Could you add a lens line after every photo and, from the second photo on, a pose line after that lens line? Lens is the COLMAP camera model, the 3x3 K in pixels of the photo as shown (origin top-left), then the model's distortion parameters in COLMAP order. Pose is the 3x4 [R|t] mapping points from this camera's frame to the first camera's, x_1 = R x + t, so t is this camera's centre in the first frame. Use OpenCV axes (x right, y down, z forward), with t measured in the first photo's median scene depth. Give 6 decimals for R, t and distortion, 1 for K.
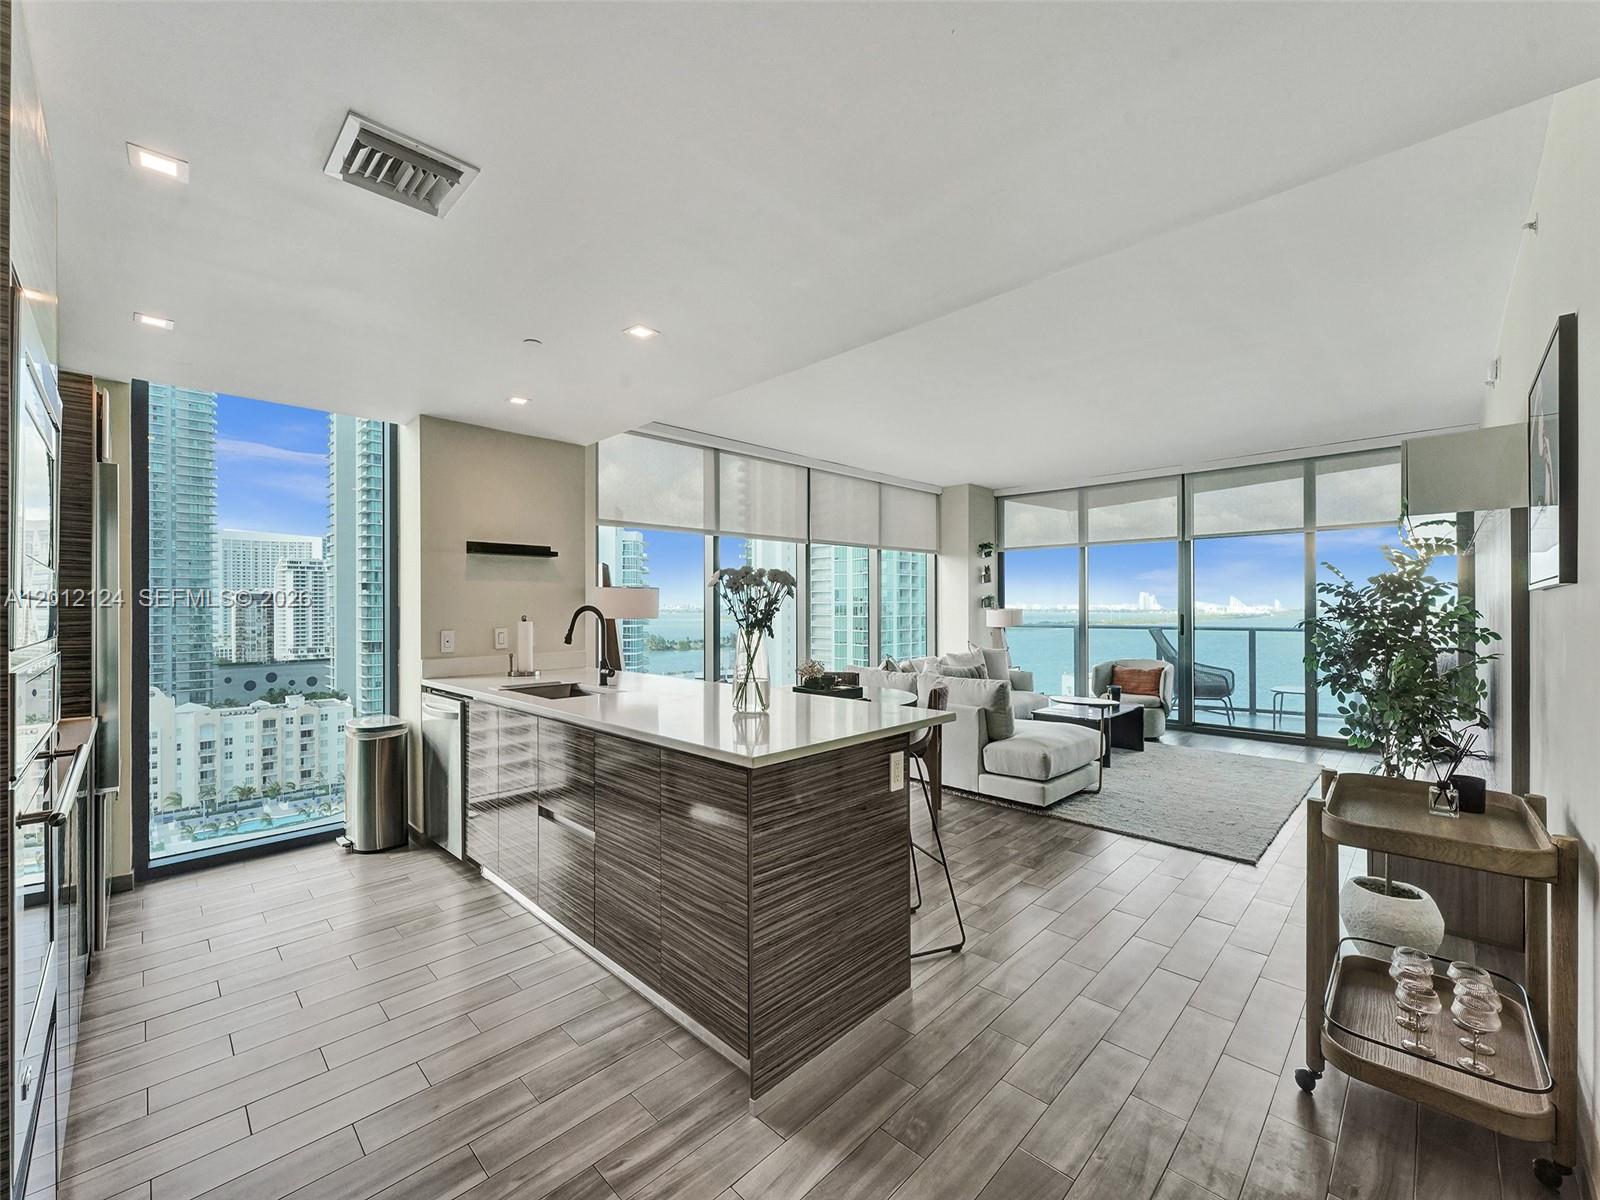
lens RADIAL K [[653.7, 0, 793.2], [0, 653.7, 604.1], [0, 0, 1]] dist [-0.002473, -0.000404]
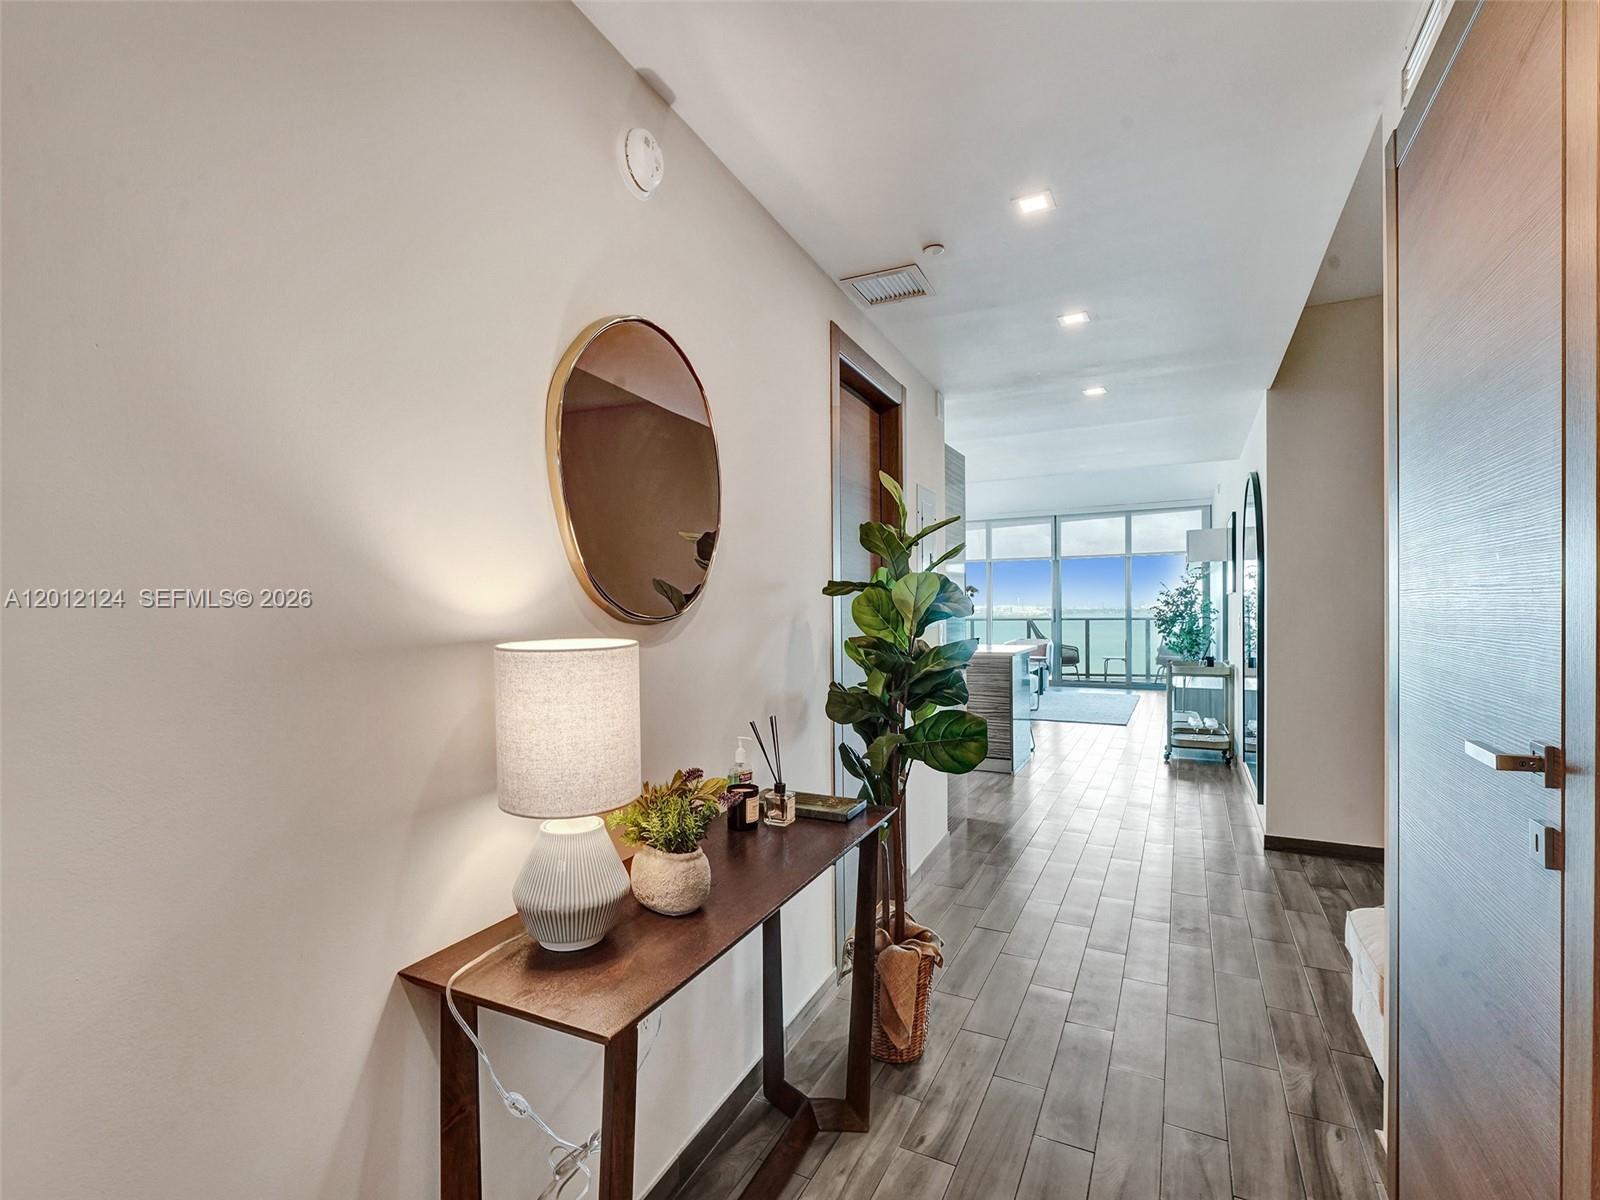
lens RADIAL K [[756.0, 0, 800.0], [0, 756.0, 600.0], [0, 0, 1]] dist [0.000448, 0.000034]
pose [[0.950447, -0.000572, 0.310885, -0.443209], [0.003272, 0.999961, -0.008166, 0.006778], [-0.310868, 0.008779, 0.950413, -0.415318]]
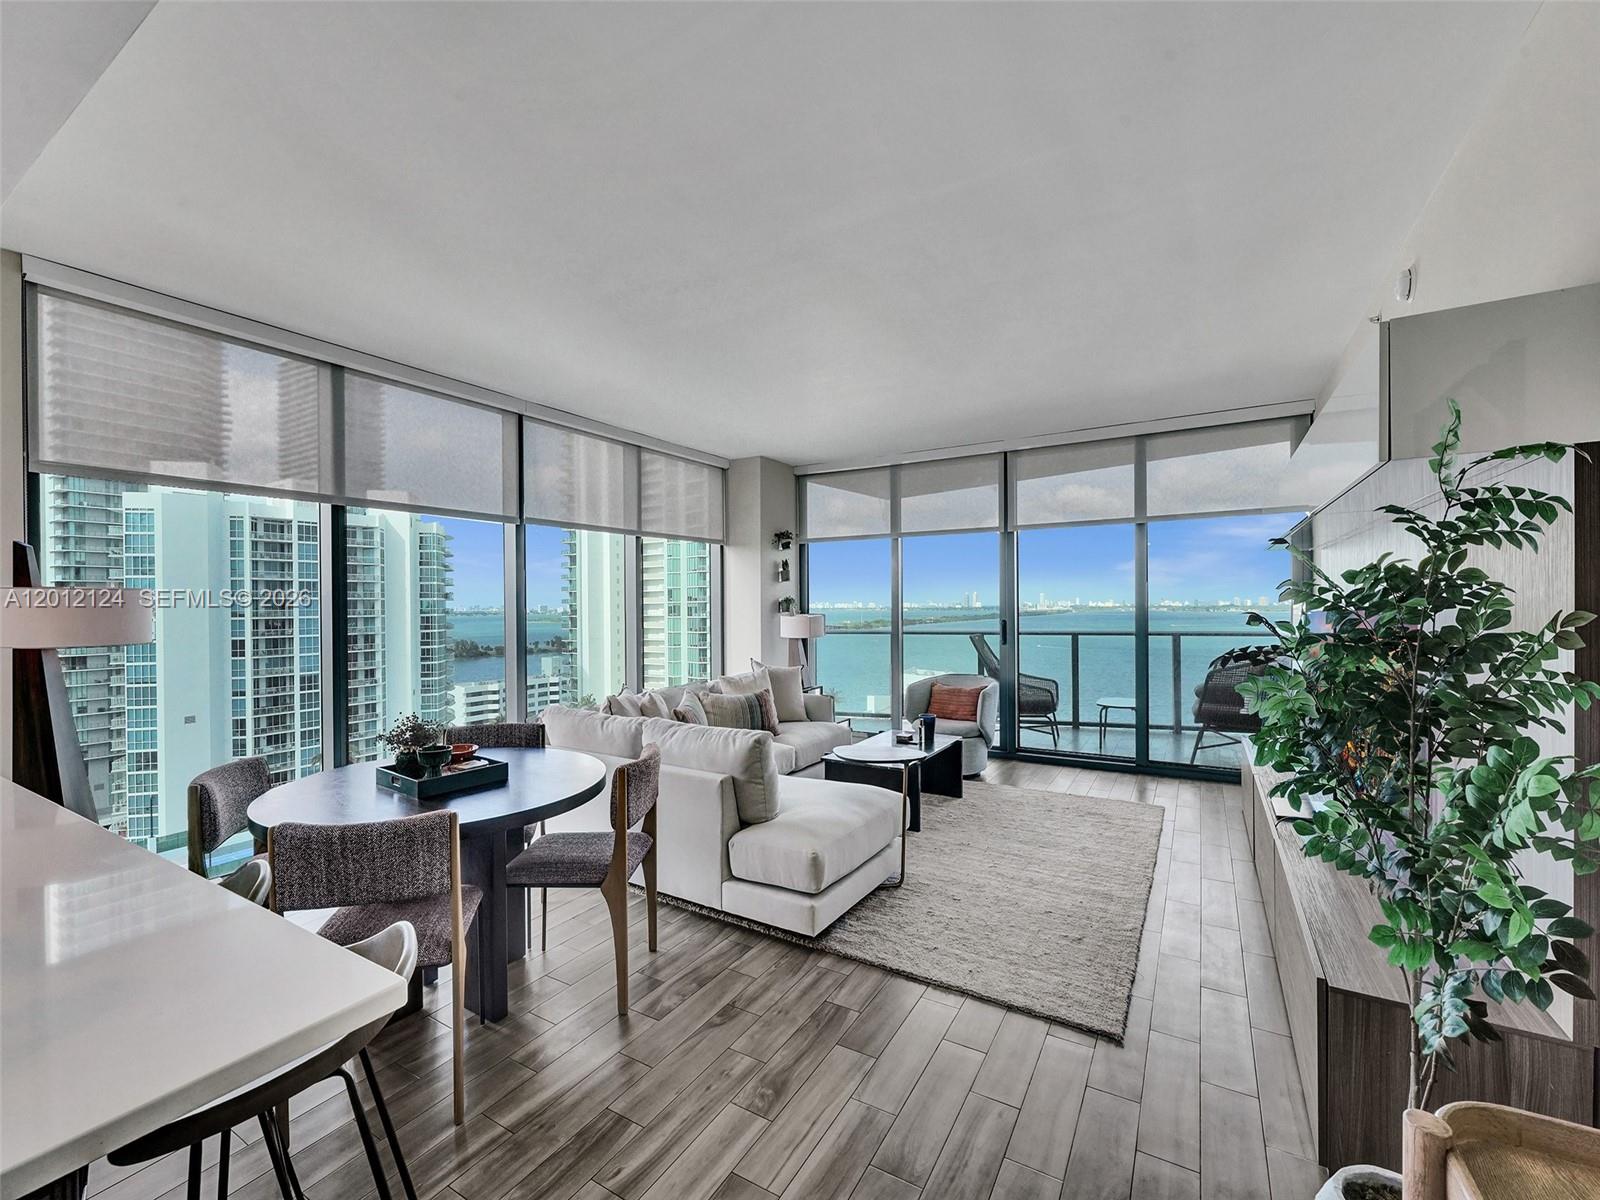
lens RADIAL K [[679.8, 0, 787.8], [0, 679.8, 606.7], [0, 0, 1]] dist [-0.001468, -0.000575]
pose [[0.972894, -0.007781, 0.231122, 0.105924], [0.006786, 0.999964, 0.005102, -0.005857], [-0.231154, -0.003396, 0.972911, 0.186020]]
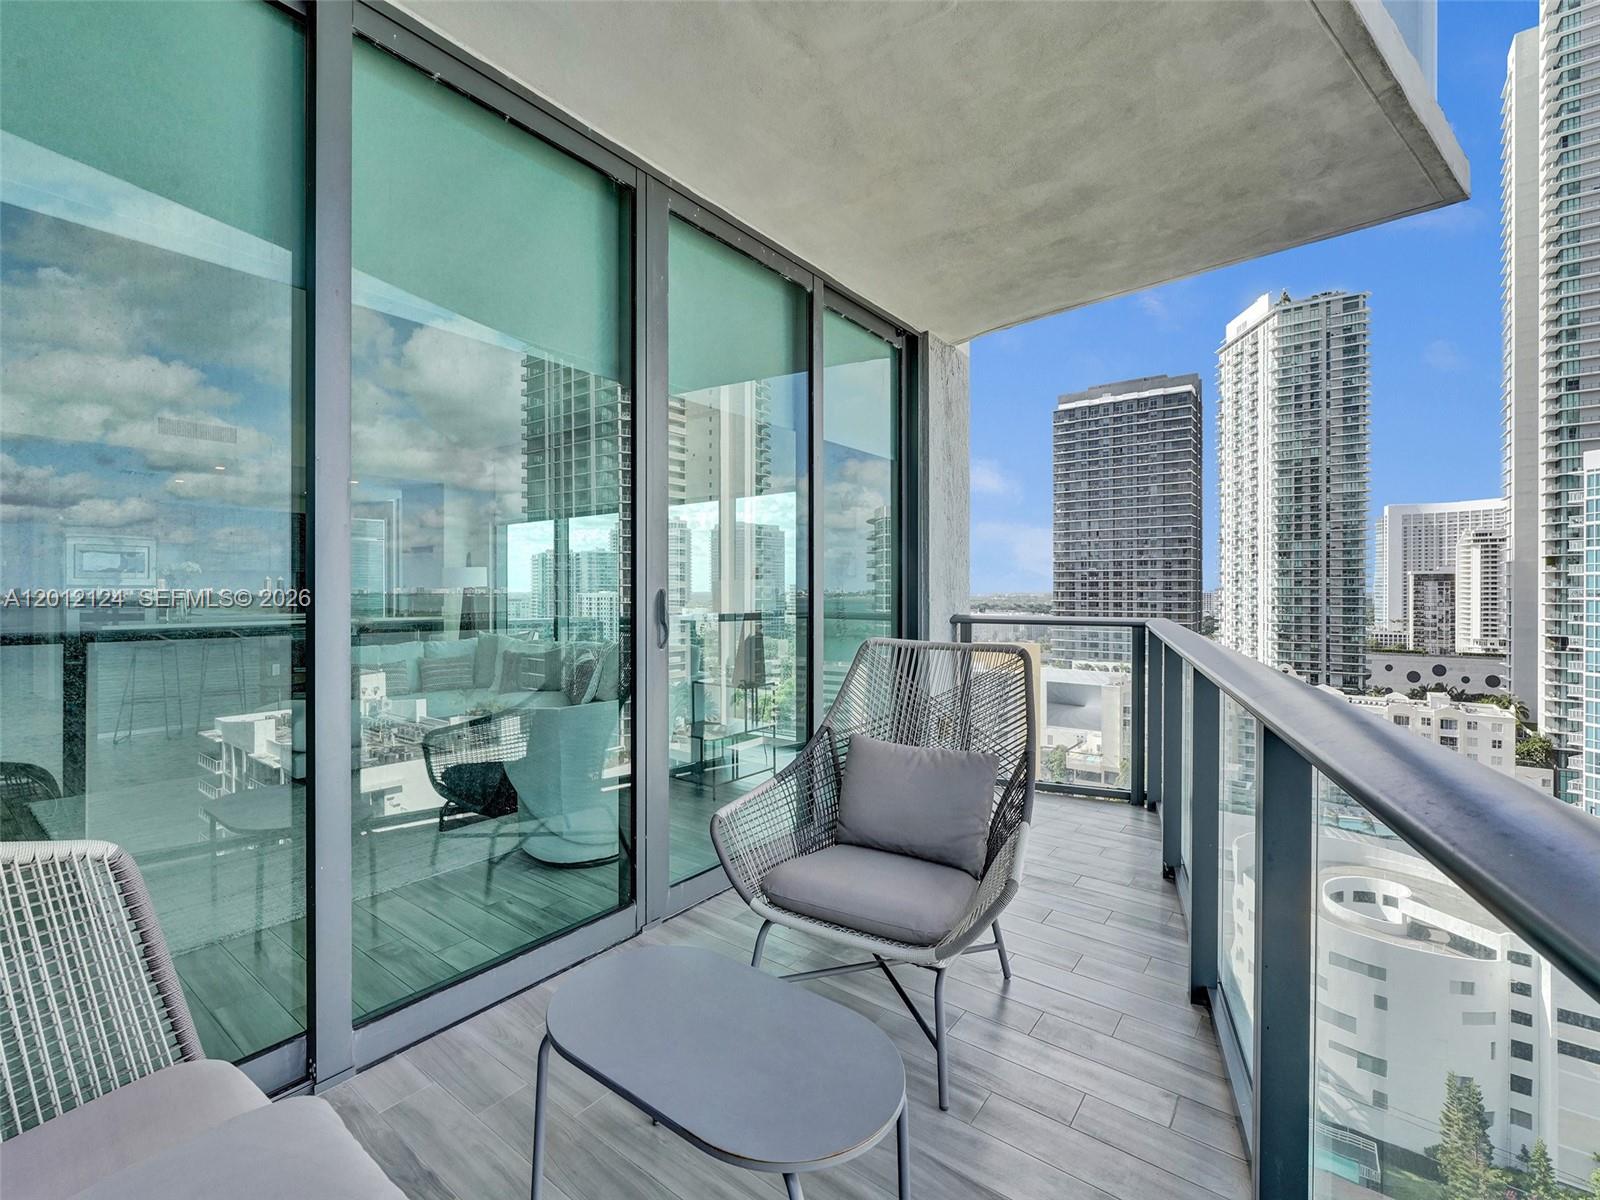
lens RADIAL K [[709.4, 0, 783.0], [0, 709.4, 590.2], [0, 0, 1]] dist [-0.000173, -0.000399]
pose [[0.118861, 0.004763, -0.992899, 0.934531], [0.001393, 0.999987, 0.004964, 0.016391], [0.992910, -0.001973, 0.118853, 0.975717]]
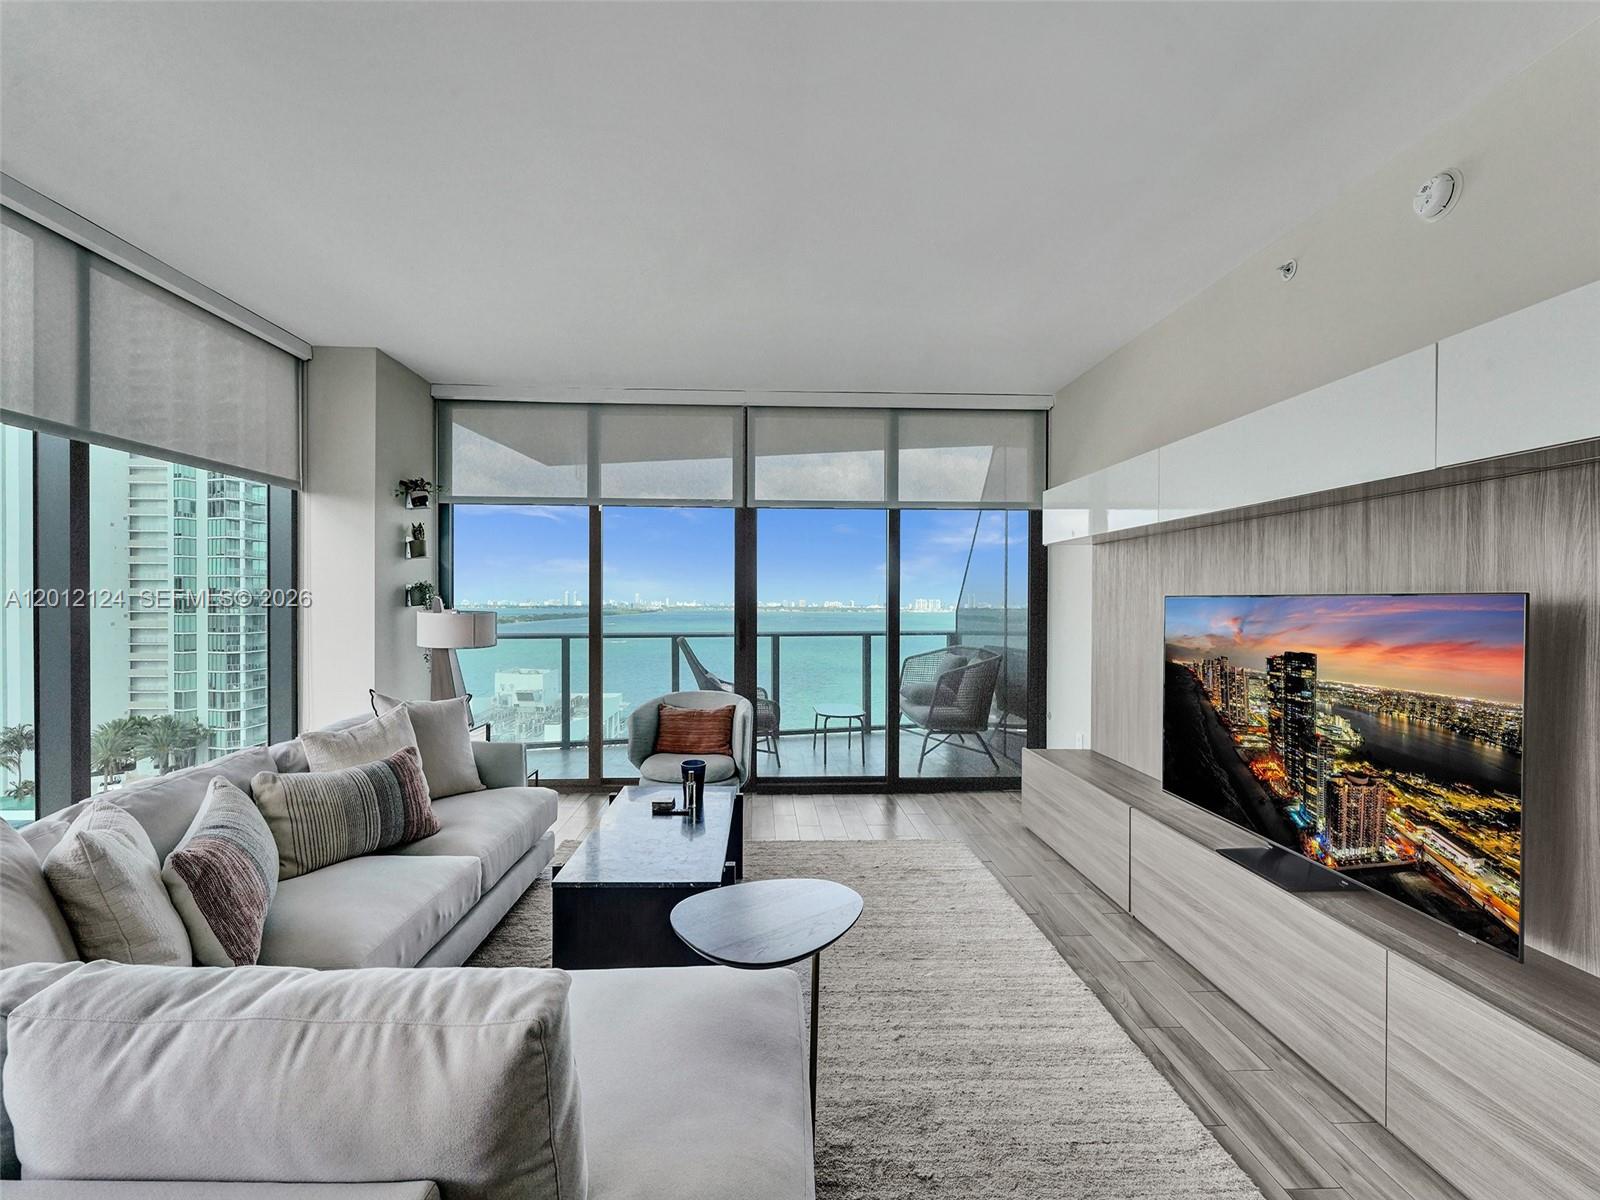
lens RADIAL K [[639.6, 0, 791.0], [0, 639.6, 606.9], [0, 0, 1]] dist [-0.001643, 0.000539]
pose [[0.677558, 0.000877, 0.735469, 0.125394], [-0.008667, 0.999939, 0.006792, -0.000220], [-0.735418, -0.010976, 0.677525, 0.439603]]
